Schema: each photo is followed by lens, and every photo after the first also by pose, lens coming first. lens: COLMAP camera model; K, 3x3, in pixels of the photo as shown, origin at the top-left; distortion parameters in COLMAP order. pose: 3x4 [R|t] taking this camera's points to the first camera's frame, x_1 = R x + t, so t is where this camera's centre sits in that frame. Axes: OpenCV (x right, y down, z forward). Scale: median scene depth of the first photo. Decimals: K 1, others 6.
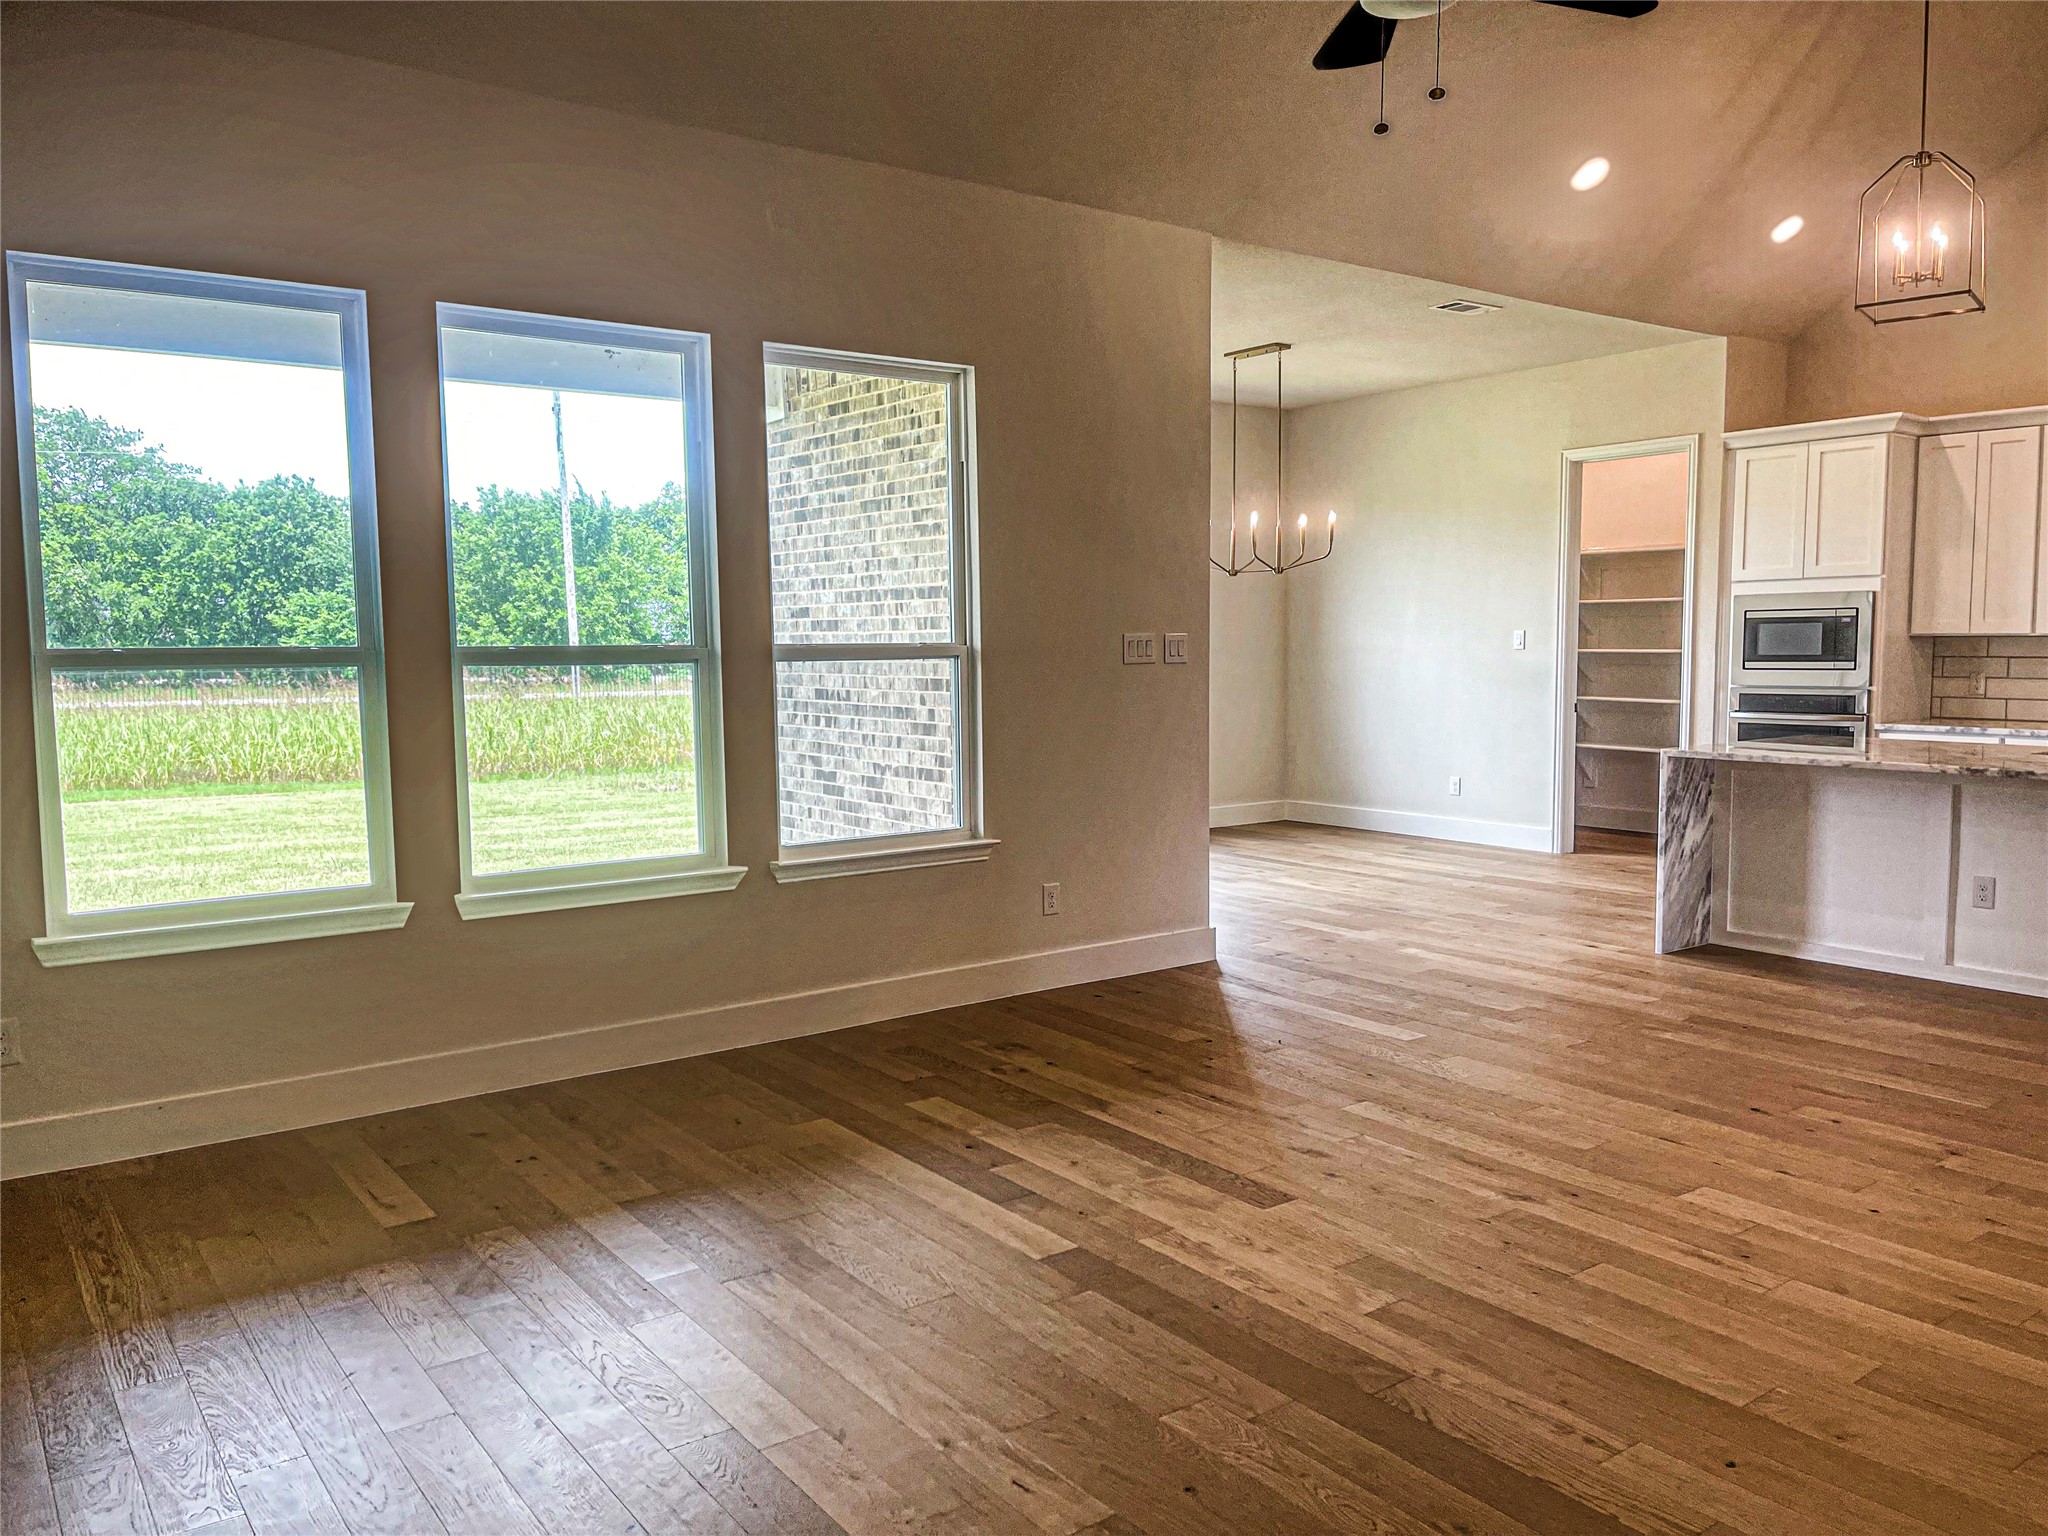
lens RADIAL K [[1546.0, 0, 1042.2], [0, 1546.0, 779.4], [0, 0, 1]] dist [0.076696, -0.086989]
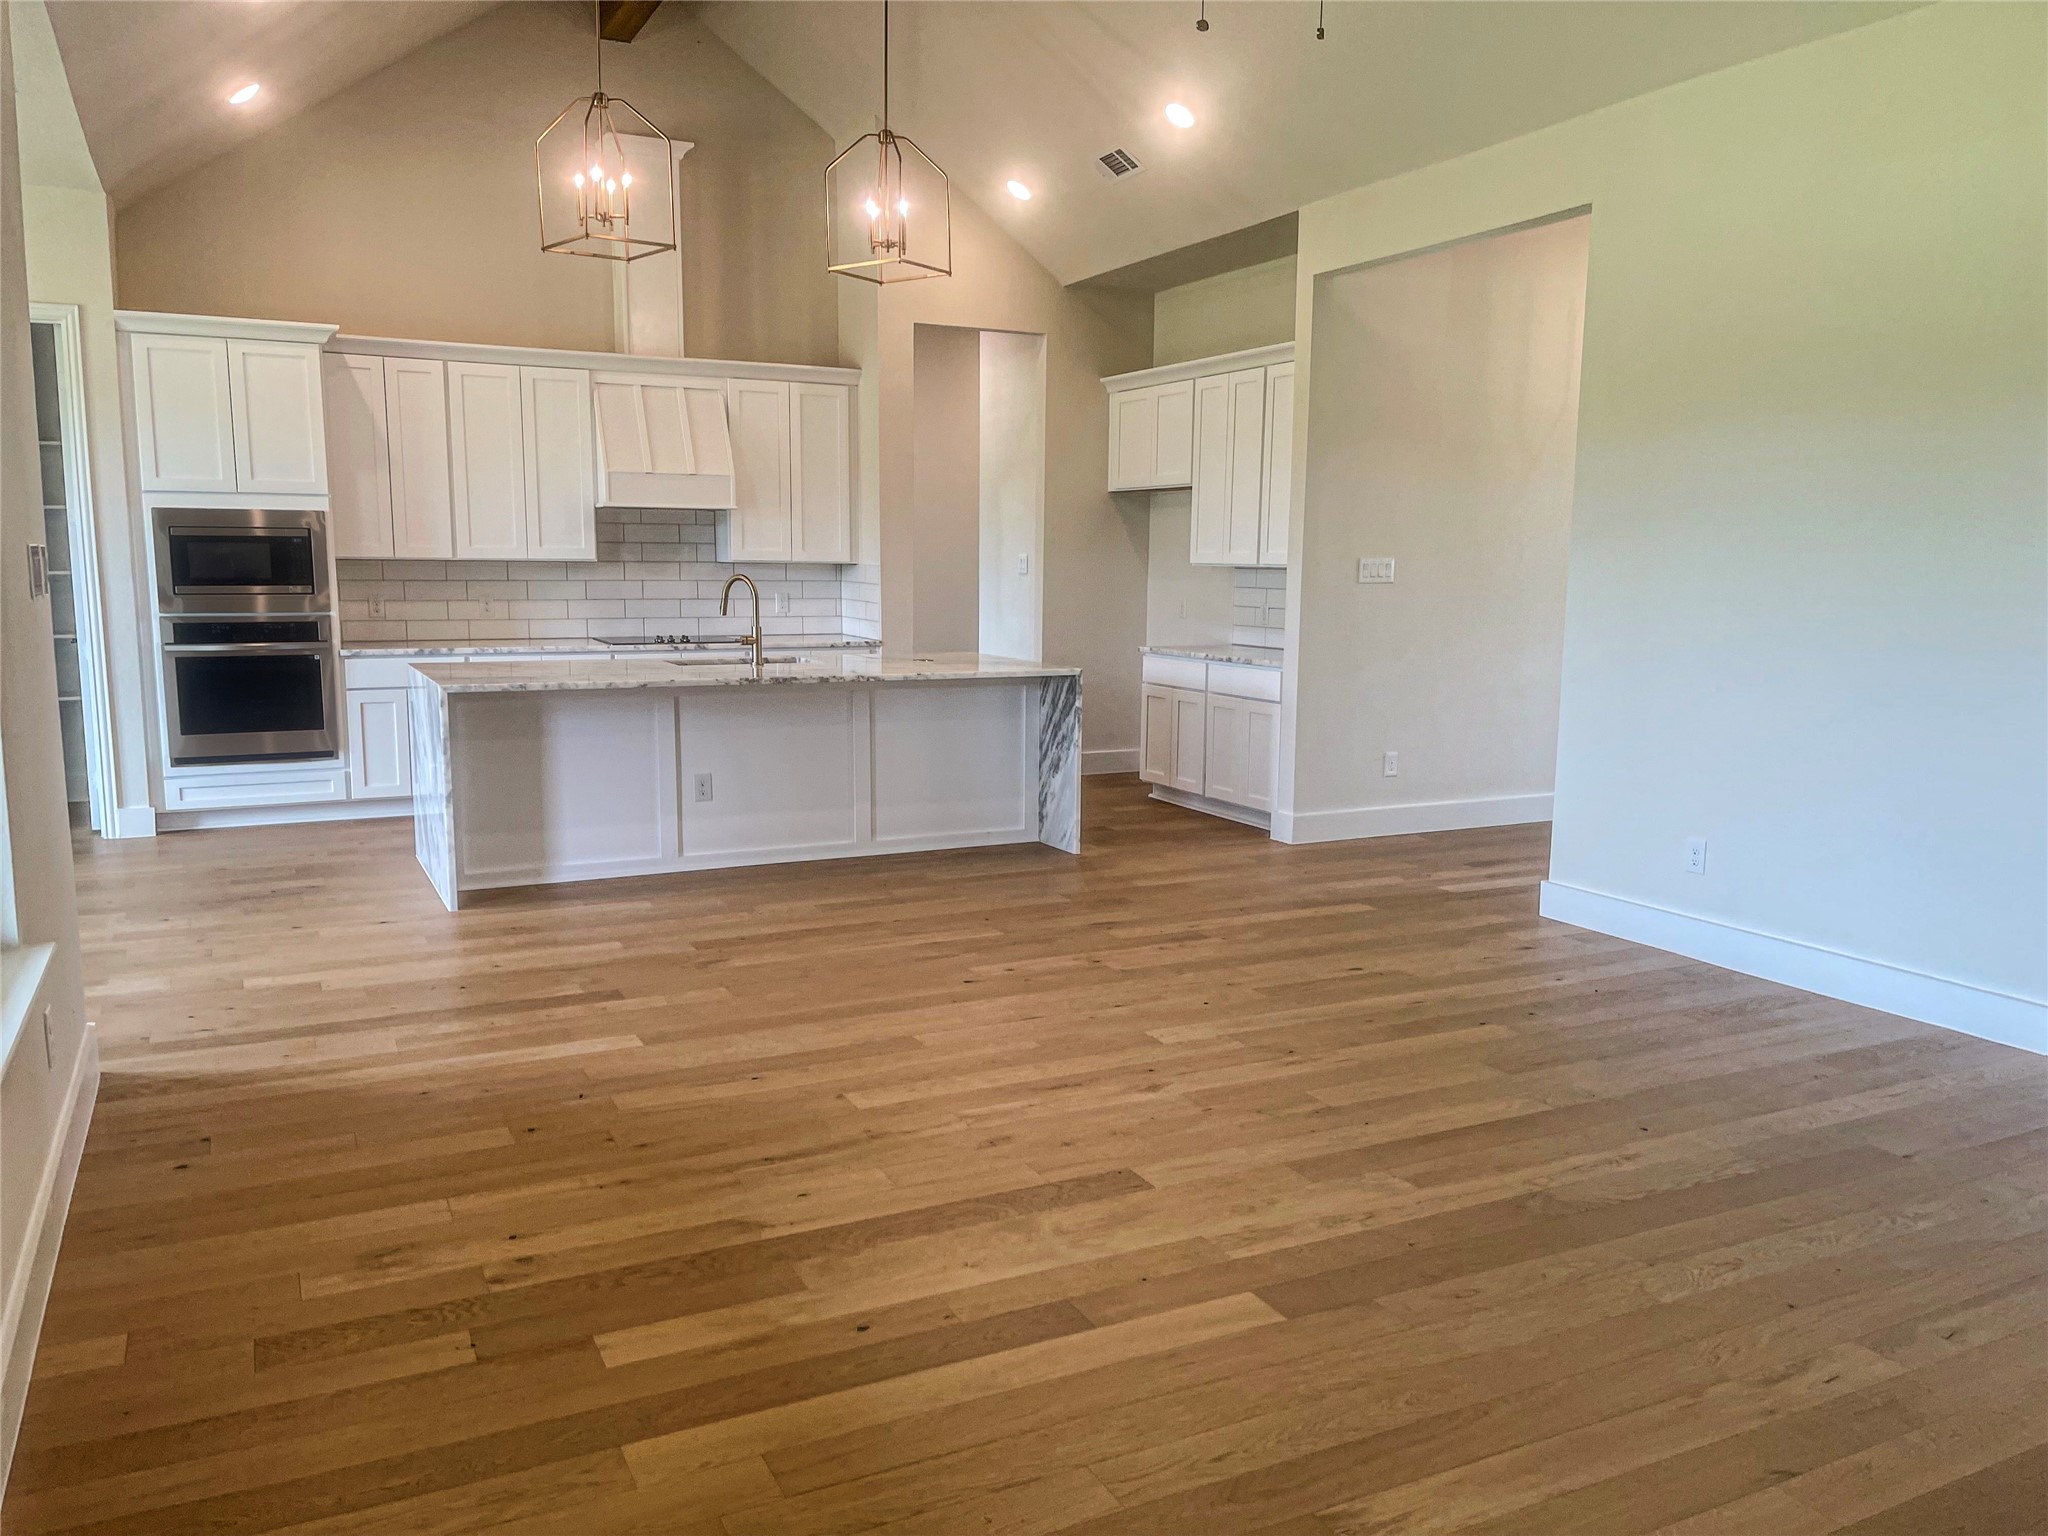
lens RADIAL K [[1546.0, 0, 1018.2], [0, 1546.0, 766.9], [0, 0, 1]] dist [0.076696, -0.086989]
pose [[0.176252, -0.122852, 0.976649, -0.500420], [0.081755, 0.990580, 0.109851, -0.052148], [-0.980944, 0.060484, 0.184636, 0.608114]]
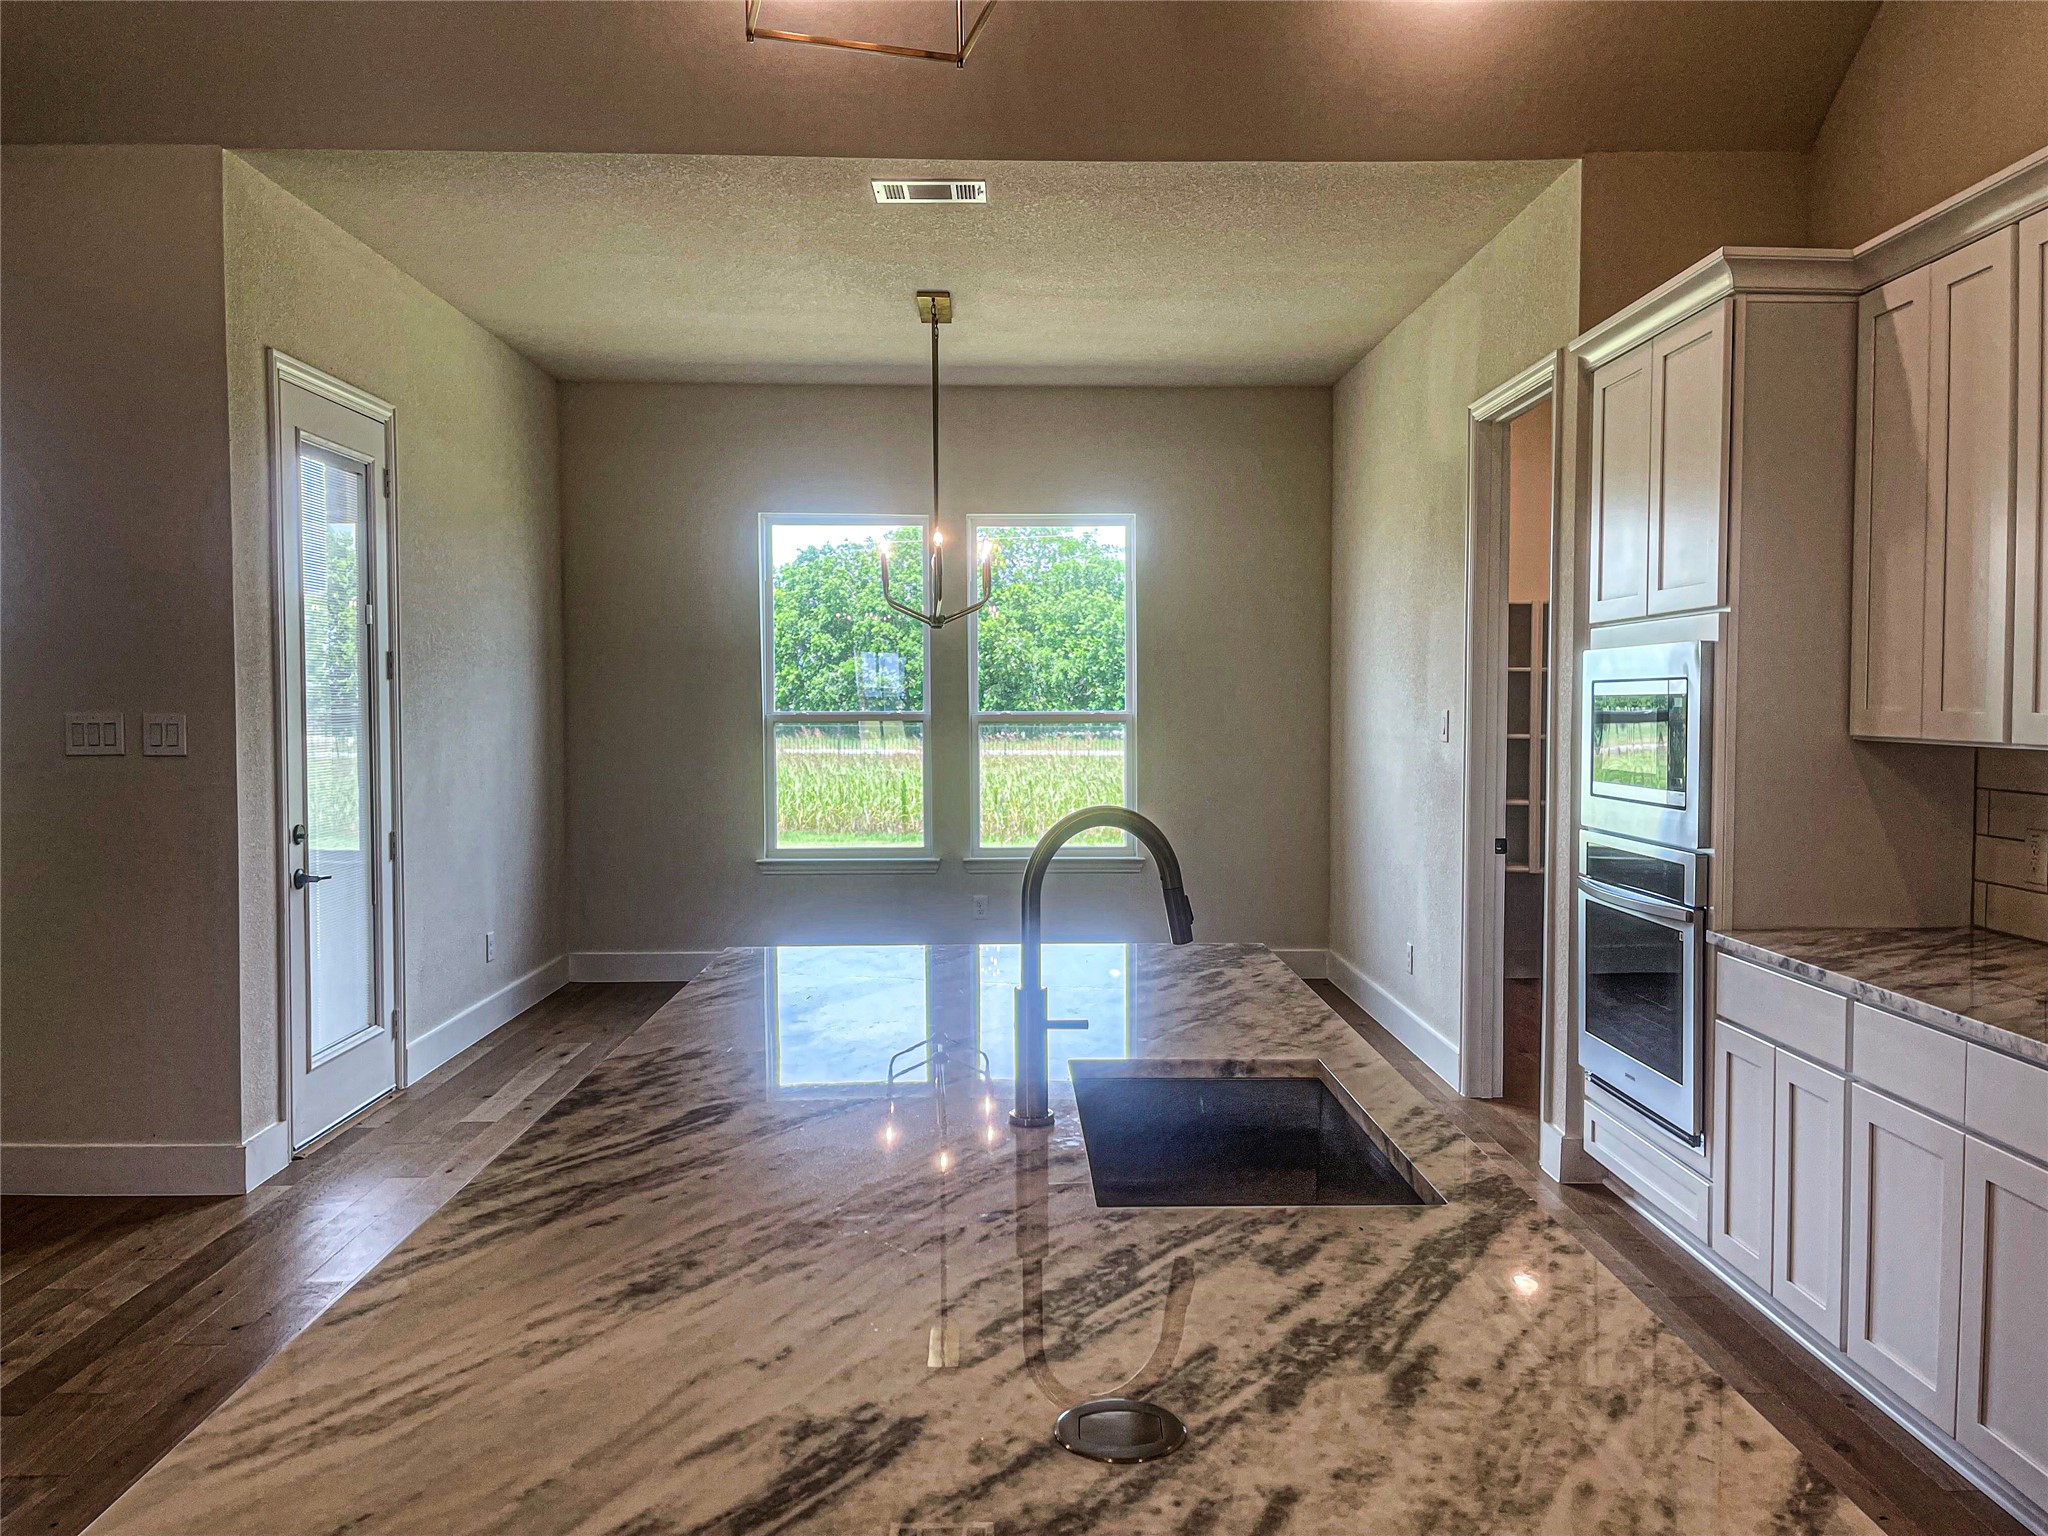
lens RADIAL K [[1546.0, 0, 1028.4], [0, 1546.0, 765.2], [0, 0, 1]] dist [0.076696, -0.086989]
pose [[0.803408, 0.033505, -0.594486, 0.934171], [-0.060518, 0.997840, -0.025548, -0.086450], [0.592346, 0.056502, 0.803700, 0.743657]]
